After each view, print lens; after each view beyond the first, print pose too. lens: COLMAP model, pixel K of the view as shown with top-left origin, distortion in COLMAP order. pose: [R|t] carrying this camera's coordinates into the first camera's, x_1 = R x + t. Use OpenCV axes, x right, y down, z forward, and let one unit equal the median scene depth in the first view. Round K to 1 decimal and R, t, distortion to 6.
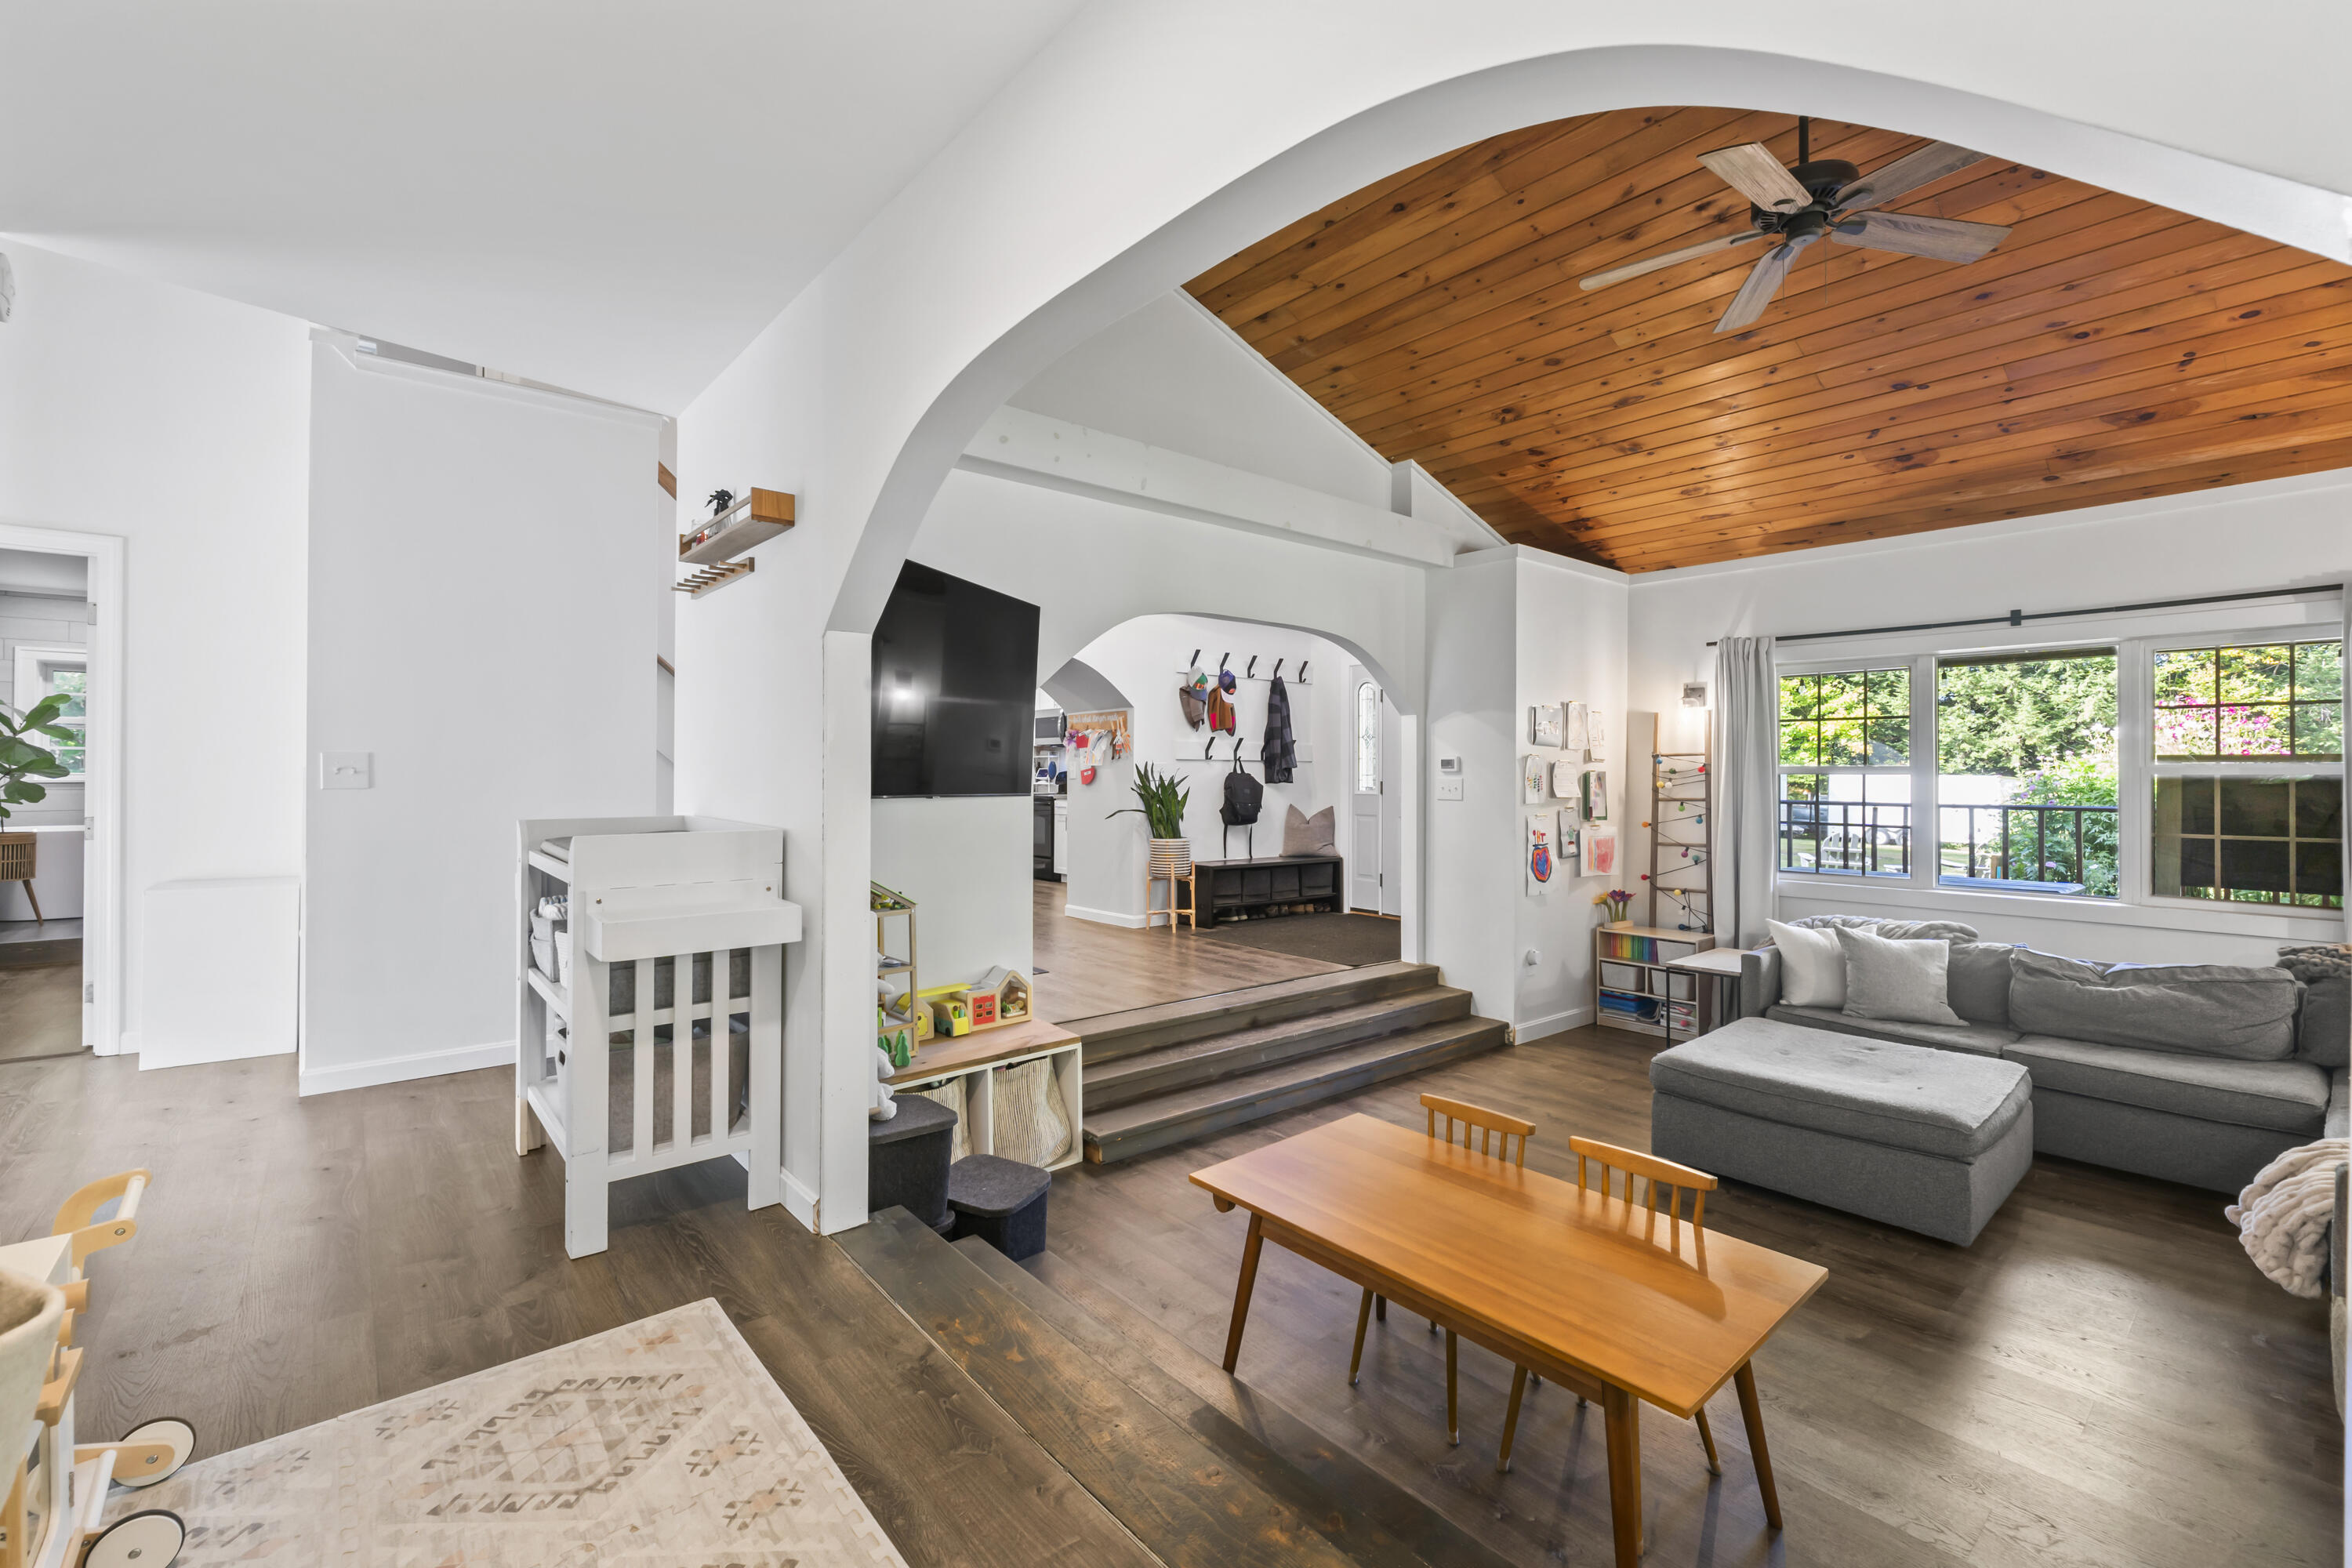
lens RADIAL K [[996.2, 0, 1176.3], [0, 996.2, 771.0], [0, 0, 1]] dist [-0.000022, -0.000001]
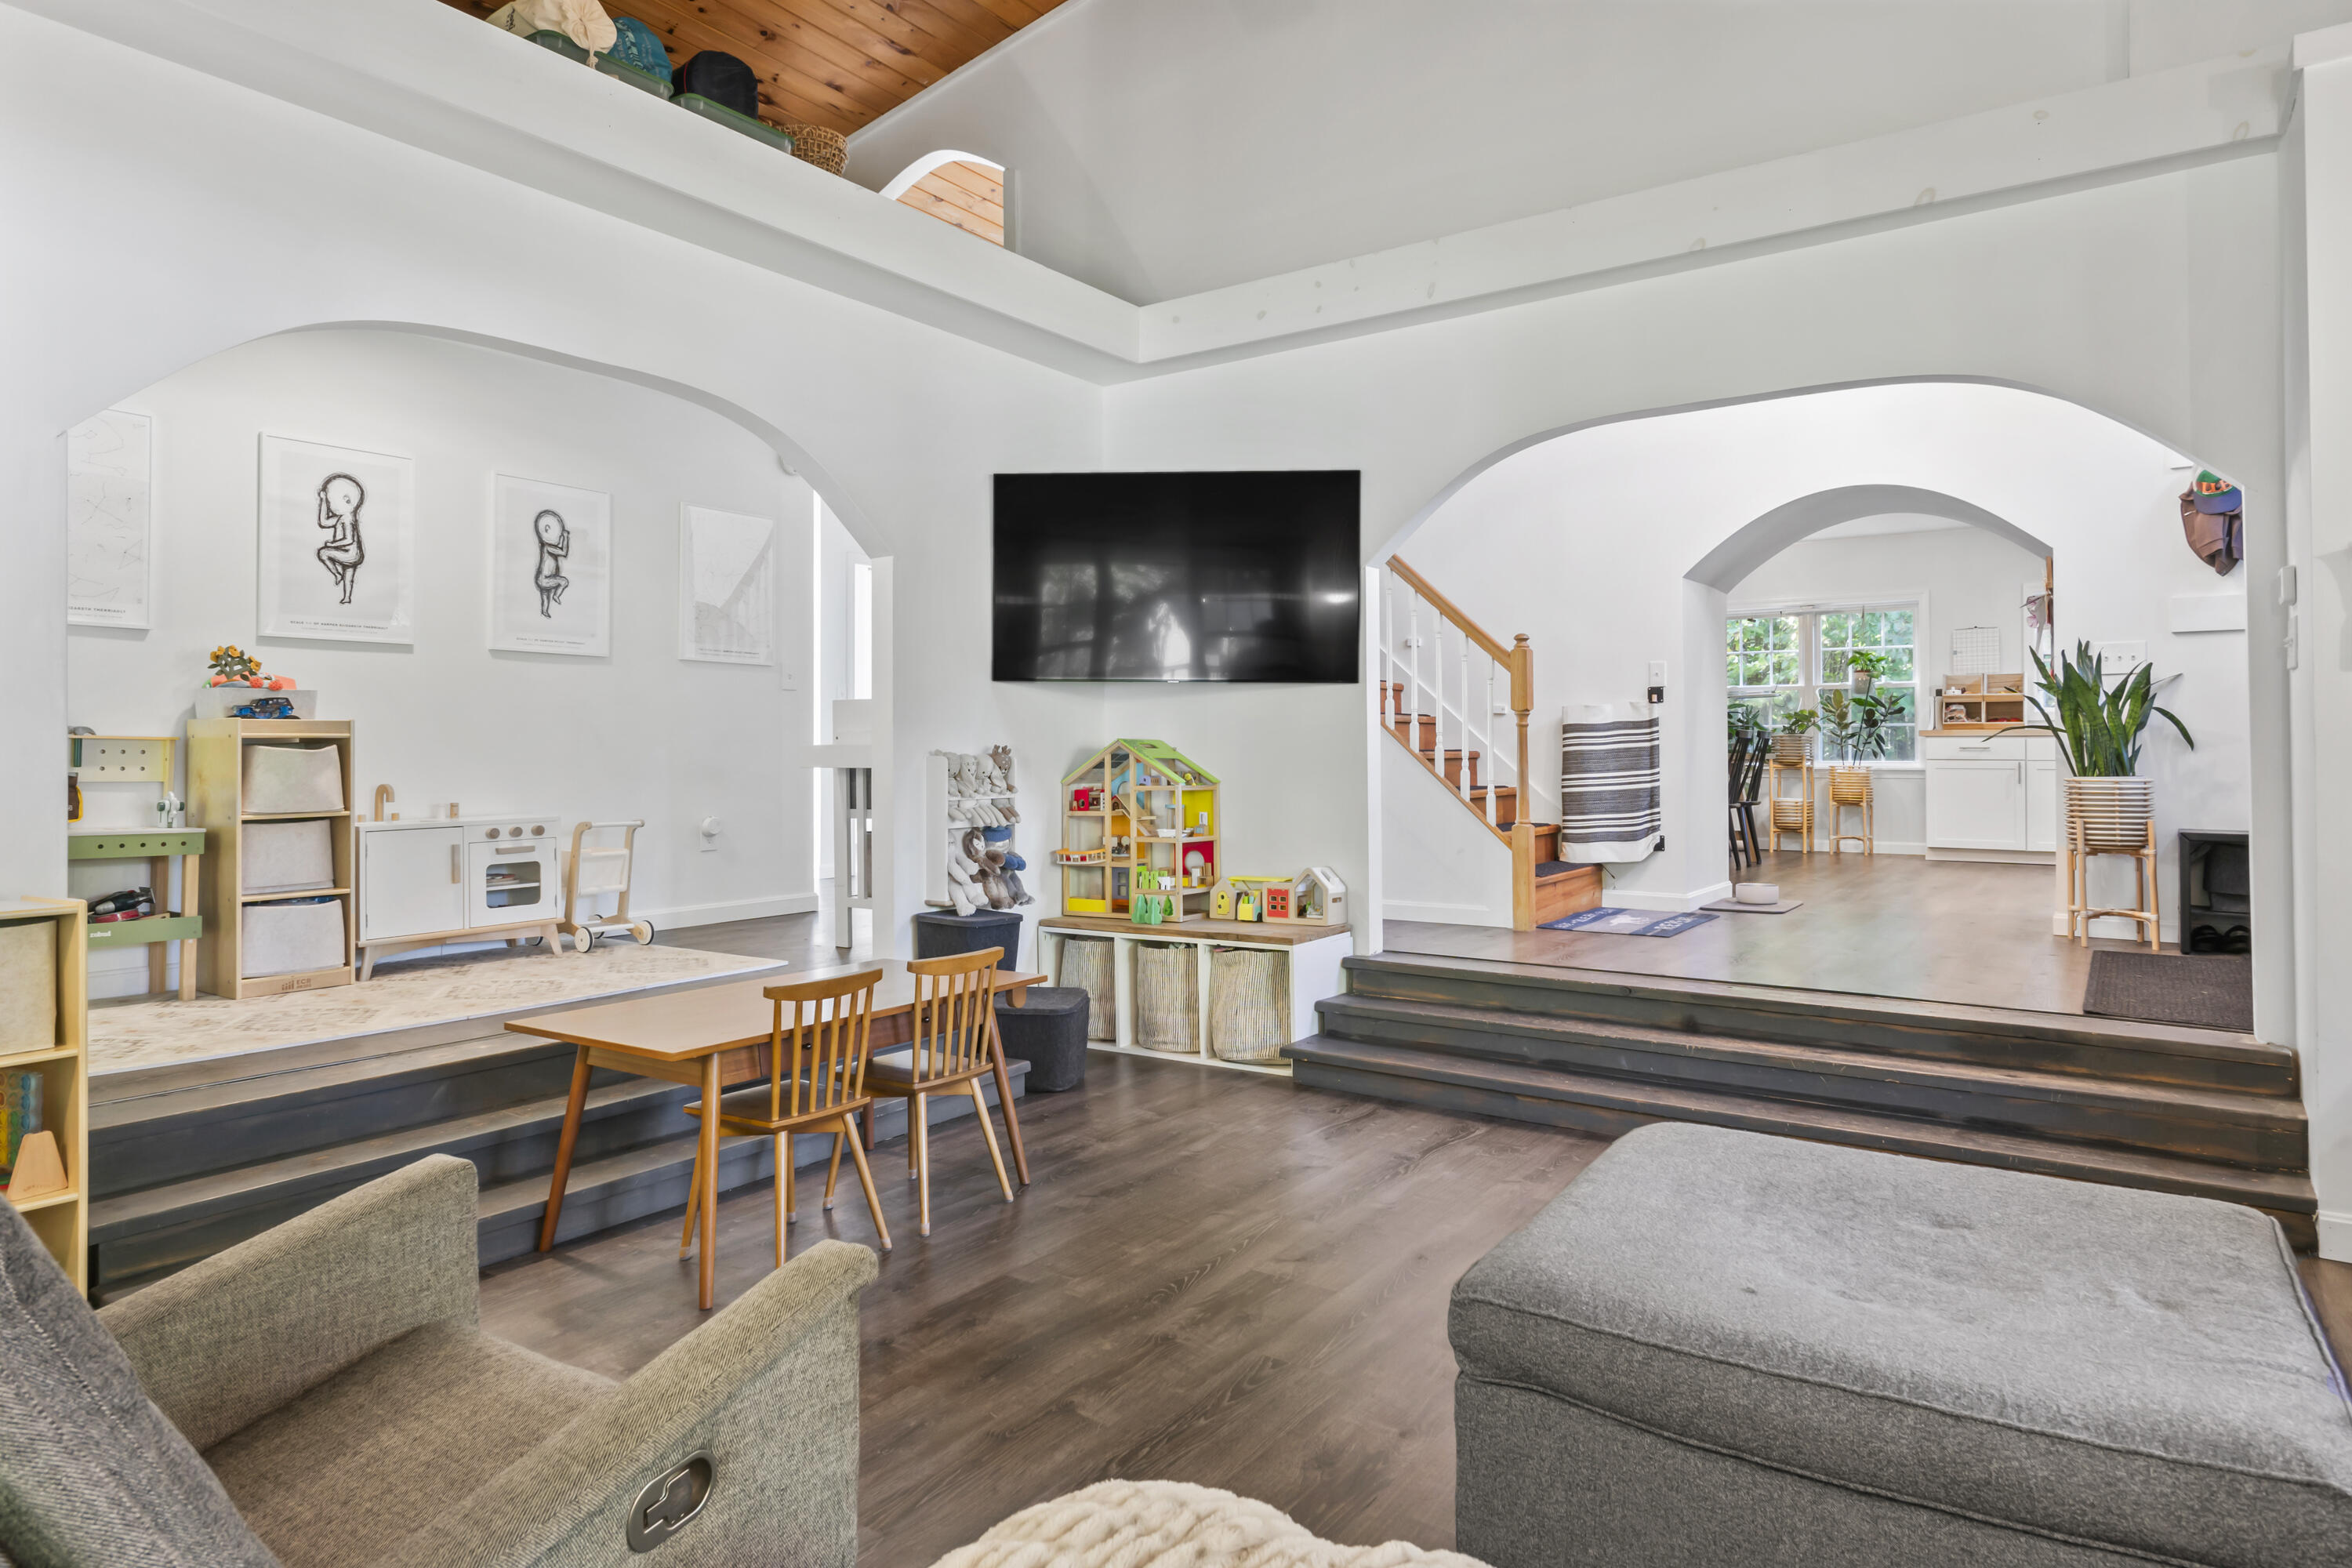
lens RADIAL K [[1405.5, 0, 1175.5], [0, 1405.5, 761.4], [0, 0, 1]] dist [-0.003398, -0.001065]
pose [[0.252642, 0.002814, -0.967556, 1.025041], [0.005842, 0.999973, 0.004433, 0.088092], [0.967542, -0.006772, 0.252619, 0.517109]]
